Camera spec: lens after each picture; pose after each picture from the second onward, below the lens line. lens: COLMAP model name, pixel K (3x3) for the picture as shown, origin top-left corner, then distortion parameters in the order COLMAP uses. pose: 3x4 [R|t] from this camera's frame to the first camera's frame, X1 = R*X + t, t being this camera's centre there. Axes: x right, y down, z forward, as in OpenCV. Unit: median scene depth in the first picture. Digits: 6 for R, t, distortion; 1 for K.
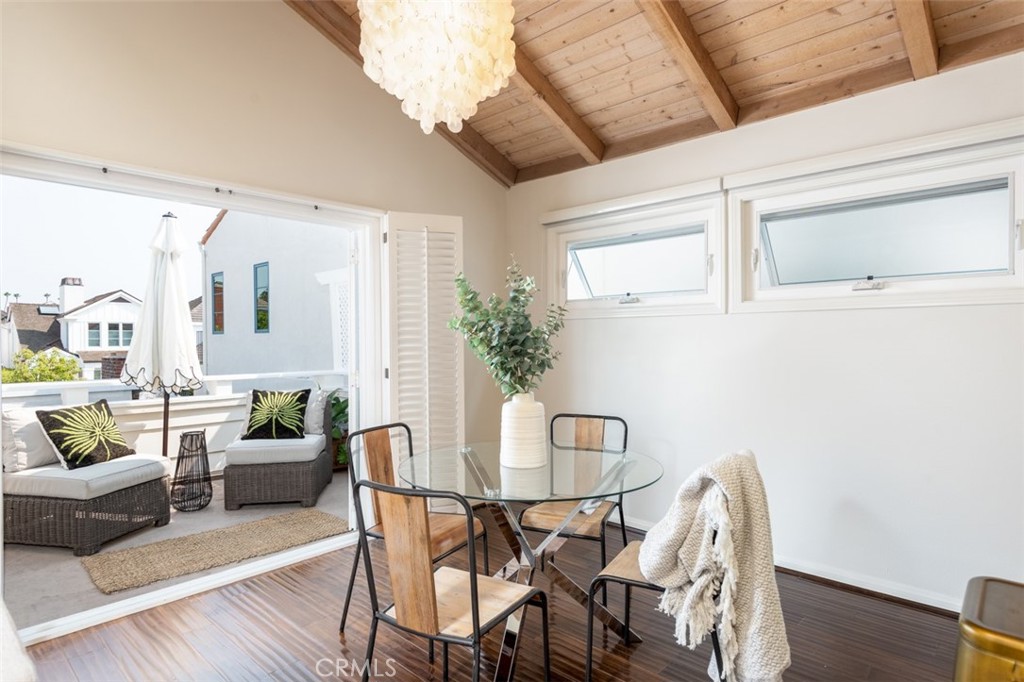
lens RADIAL K [[565.0, 0, 512.0], [0, 565.0, 341.0], [0, 0, 1]] dist [0.033858, -0.015145]
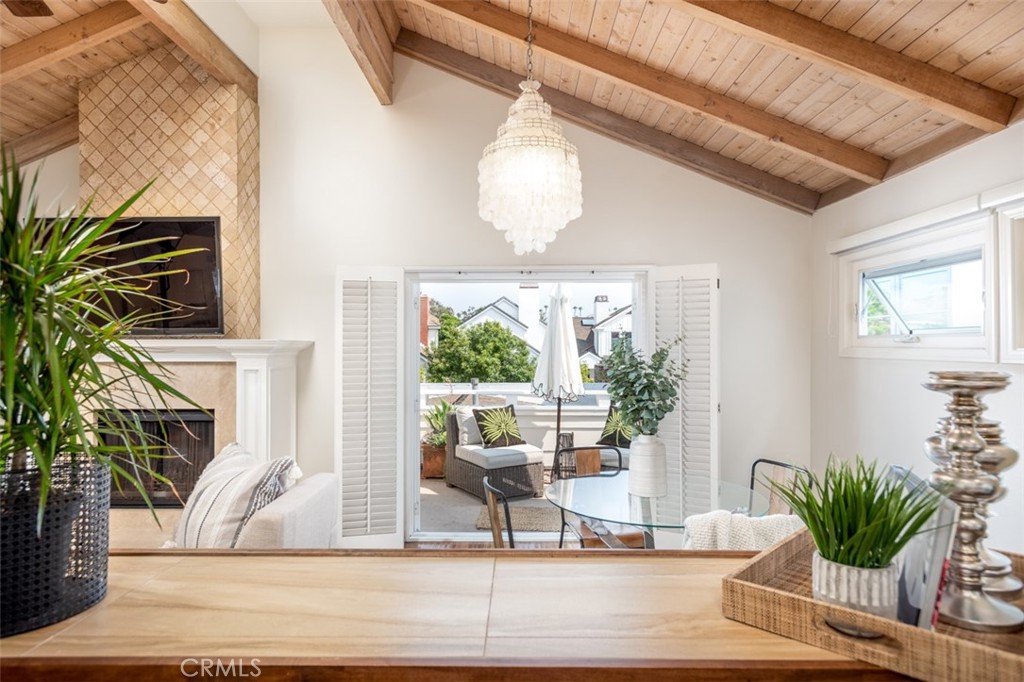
lens RADIAL K [[598.3, 0, 512.0], [0, 598.3, 341.0], [0, 0, 1]] dist [0.007243, -0.003132]
pose [[0.675374, 0.001687, -0.737474, 0.380127], [-0.006995, 0.999967, -0.004118, -0.049928], [0.737443, 0.007940, 0.675363, -0.041431]]
